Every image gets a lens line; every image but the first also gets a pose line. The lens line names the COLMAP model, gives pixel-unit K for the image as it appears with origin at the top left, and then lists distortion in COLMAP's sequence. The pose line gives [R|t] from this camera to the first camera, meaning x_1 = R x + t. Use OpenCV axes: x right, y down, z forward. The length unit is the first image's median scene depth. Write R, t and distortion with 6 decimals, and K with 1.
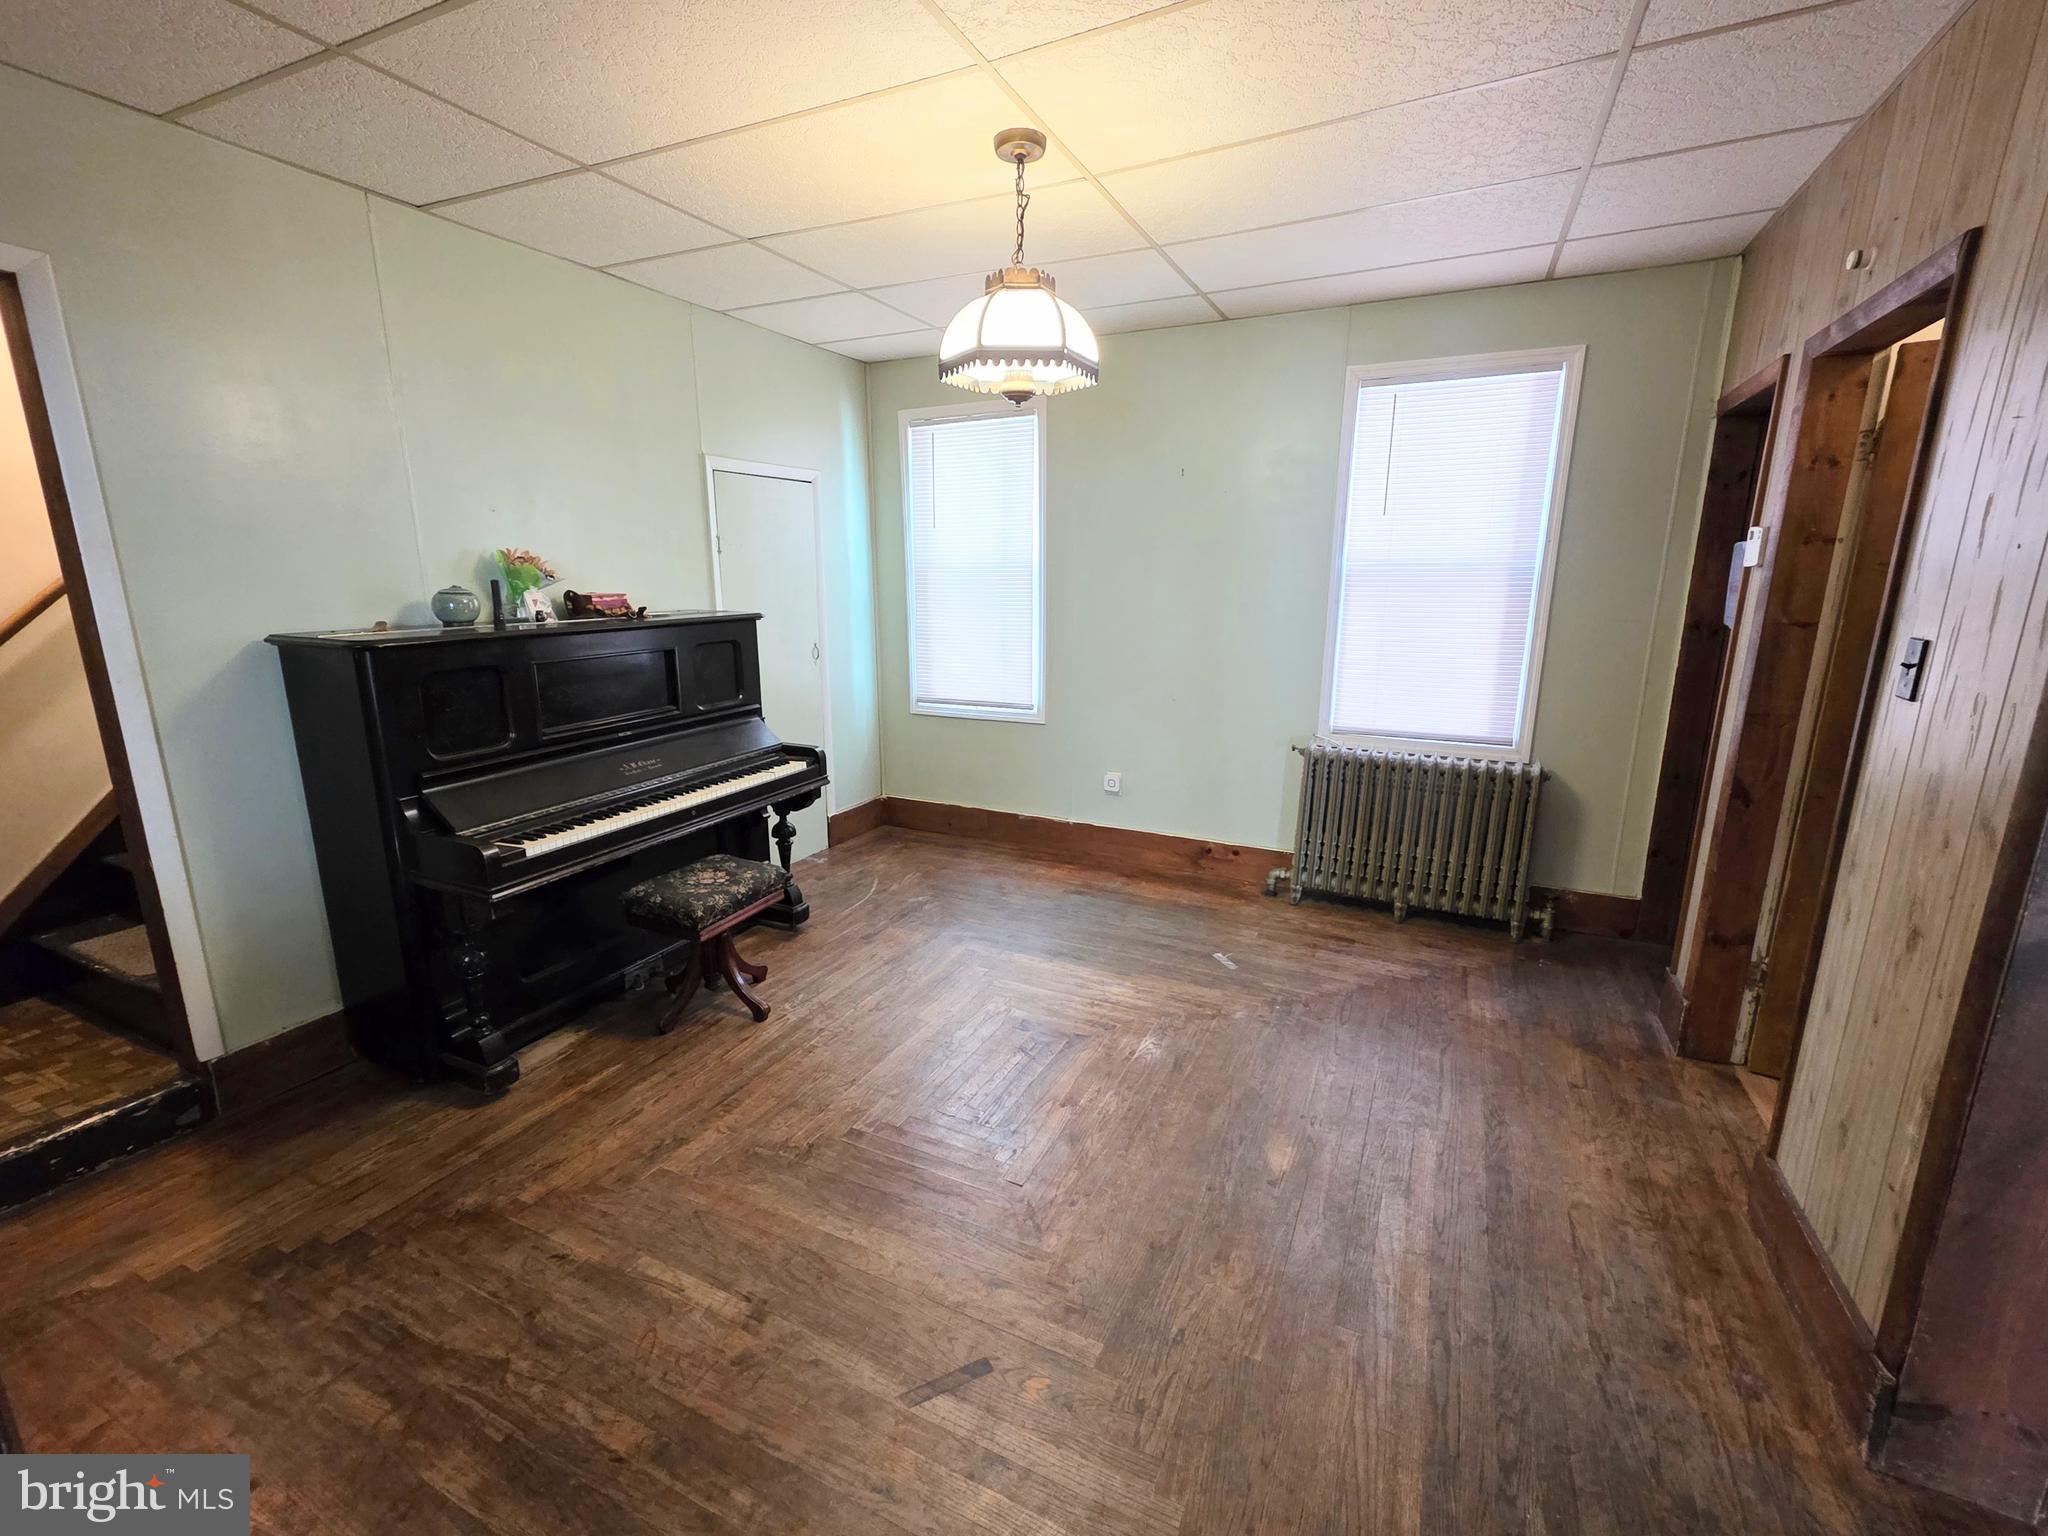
lens RADIAL K [[883.6, 0, 1023.2], [0, 883.6, 762.9], [0, 0, 1]] dist [0.001965, 0.001361]
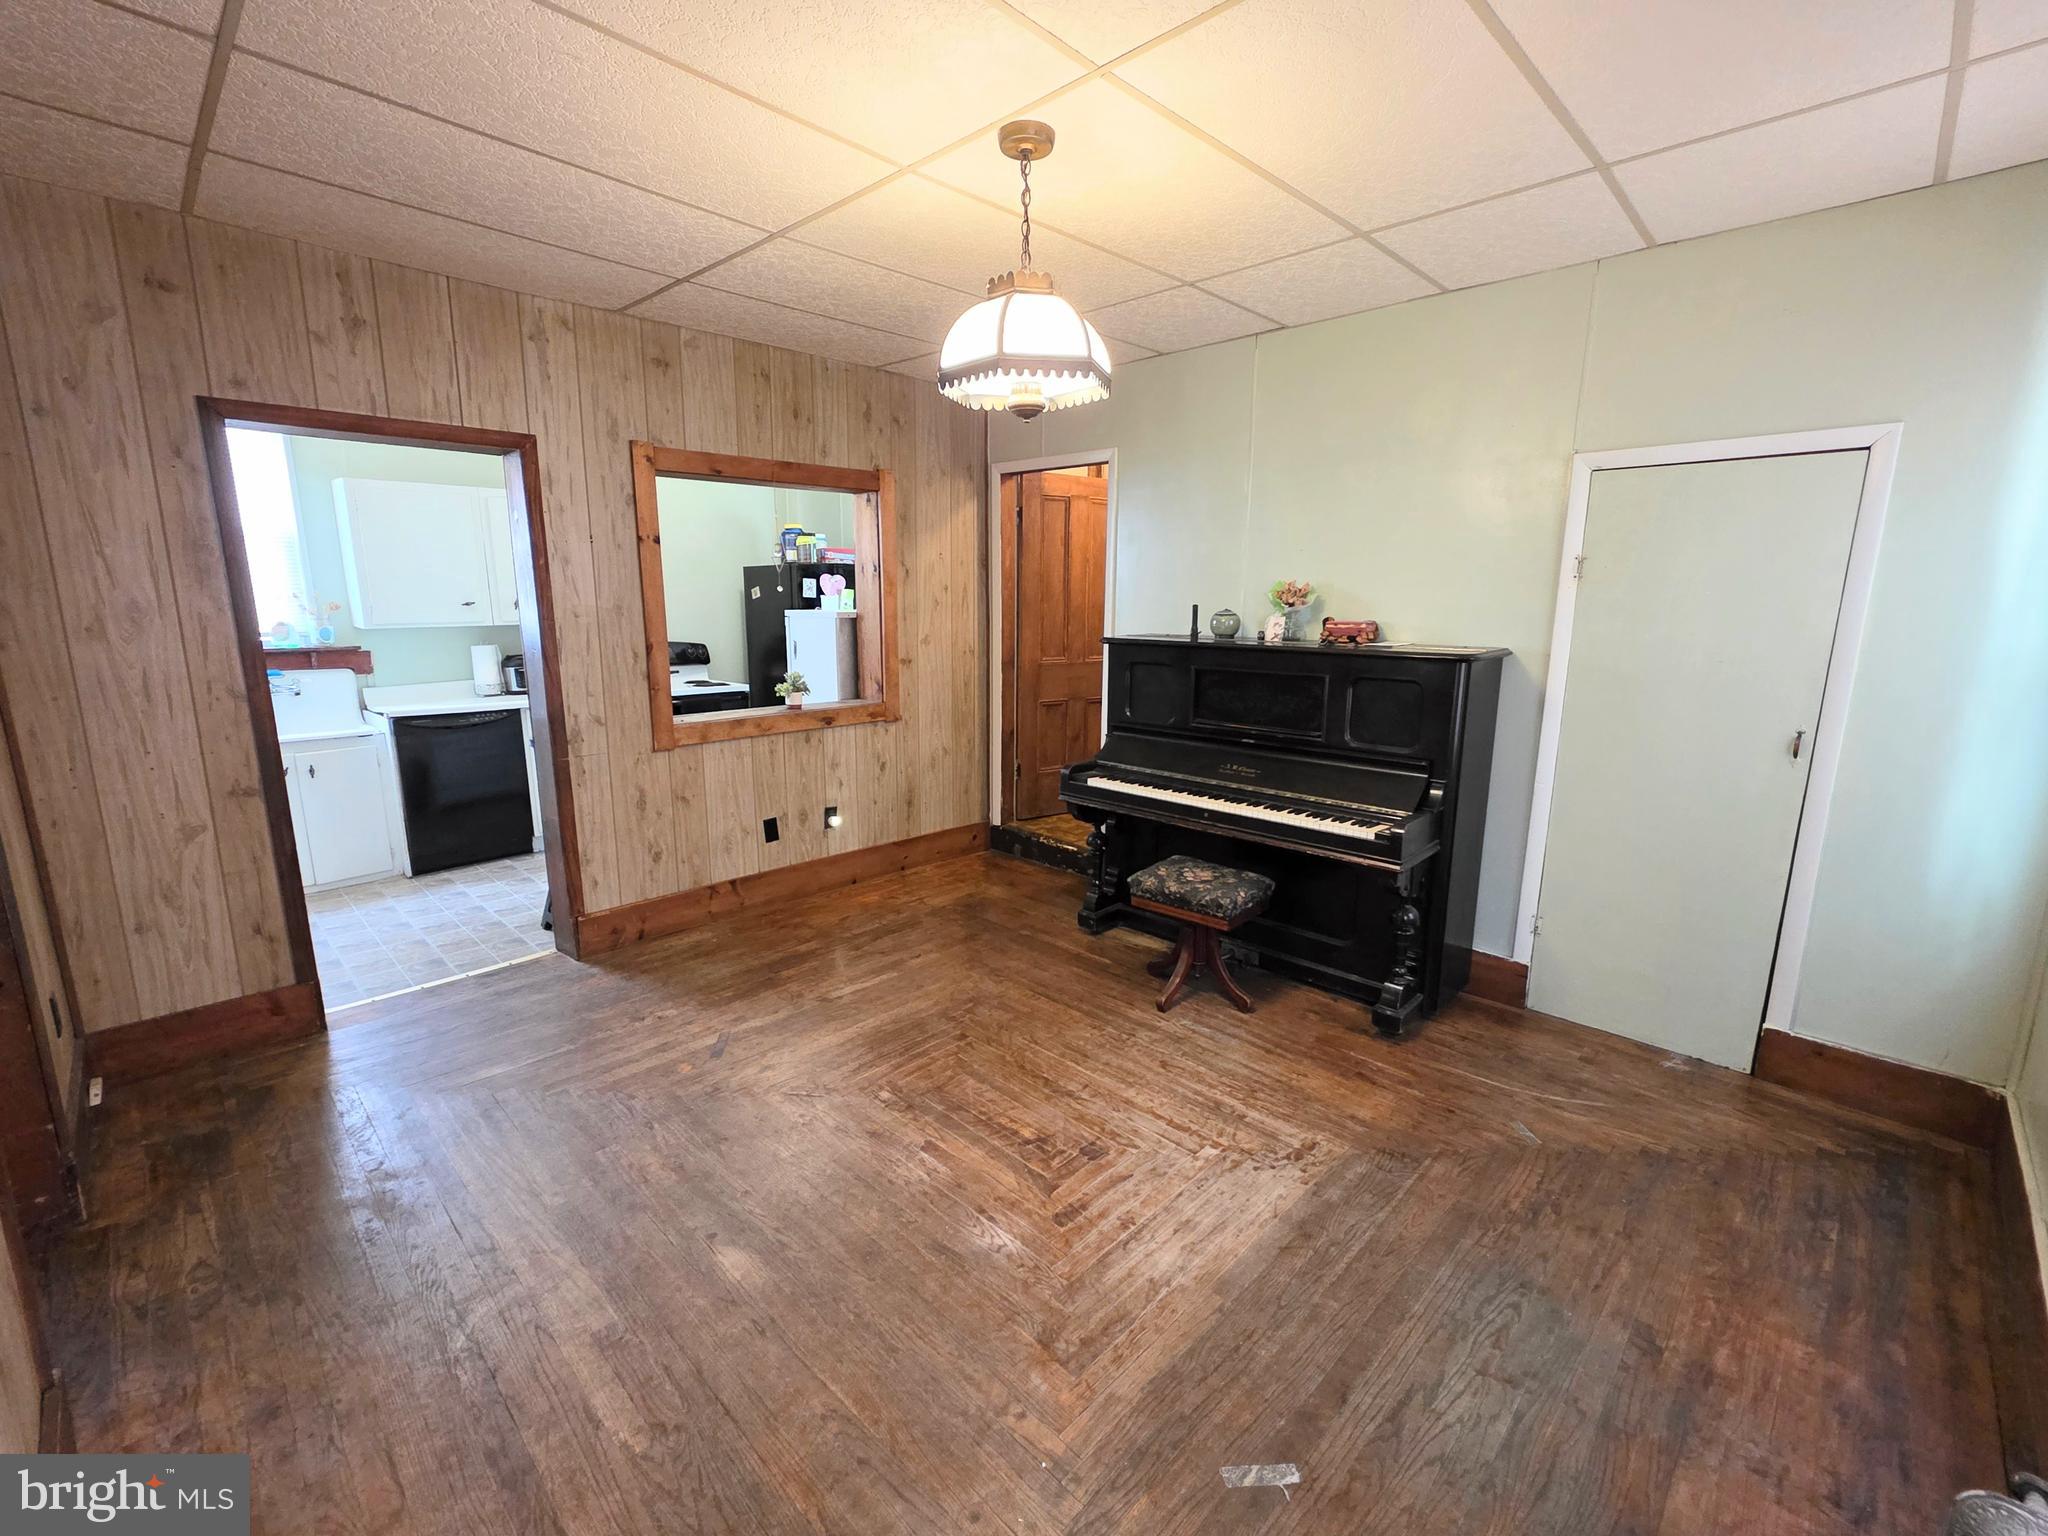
lens RADIAL K [[883.6, 0, 1023.0], [0, 883.6, 774.2], [0, 0, 1]] dist [0.001965, 0.001361]
pose [[-0.320113, 0.192189, -0.927680, 0.727979], [-0.211183, 0.940093, 0.267633, -0.242239], [0.923542, 0.281583, -0.260349, 1.071048]]
